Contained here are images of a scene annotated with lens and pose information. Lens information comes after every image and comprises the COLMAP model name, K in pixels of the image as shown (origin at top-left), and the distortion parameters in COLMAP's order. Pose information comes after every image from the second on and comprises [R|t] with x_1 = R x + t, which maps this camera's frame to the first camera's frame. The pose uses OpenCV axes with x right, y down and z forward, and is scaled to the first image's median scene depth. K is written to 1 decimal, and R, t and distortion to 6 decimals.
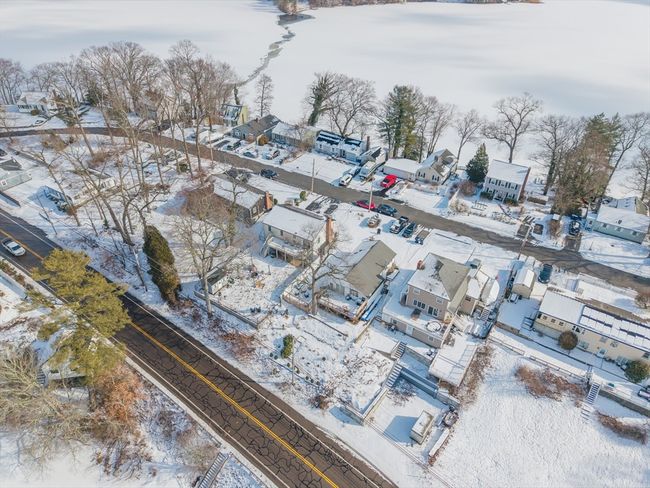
lens RADIAL K [[437.5, 0, 327.4], [0, 437.5, 242.1], [0, 0, 1]] dist [0.022933, -0.026271]
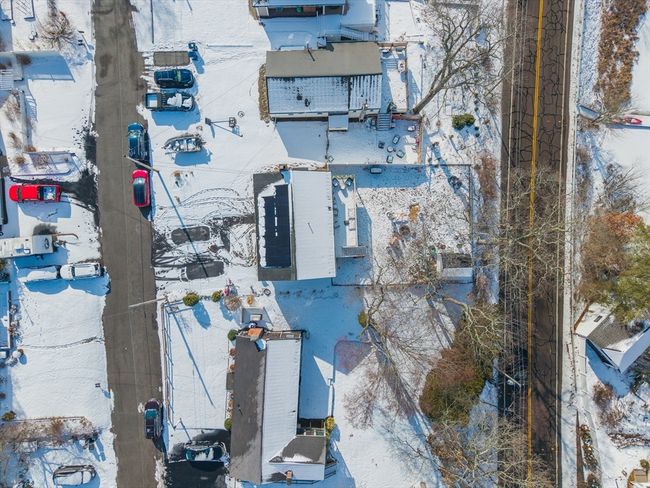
lens RADIAL K [[437.5, 0, 327.4], [0, 437.5, 242.1], [0, 0, 1]] dist [0.022933, -0.026271]
pose [[-0.570327, -0.821112, -0.022427, -0.089172], [0.461299, -0.342761, 0.818363, -0.480737], [-0.679654, 0.456389, 0.574264, 0.635213]]
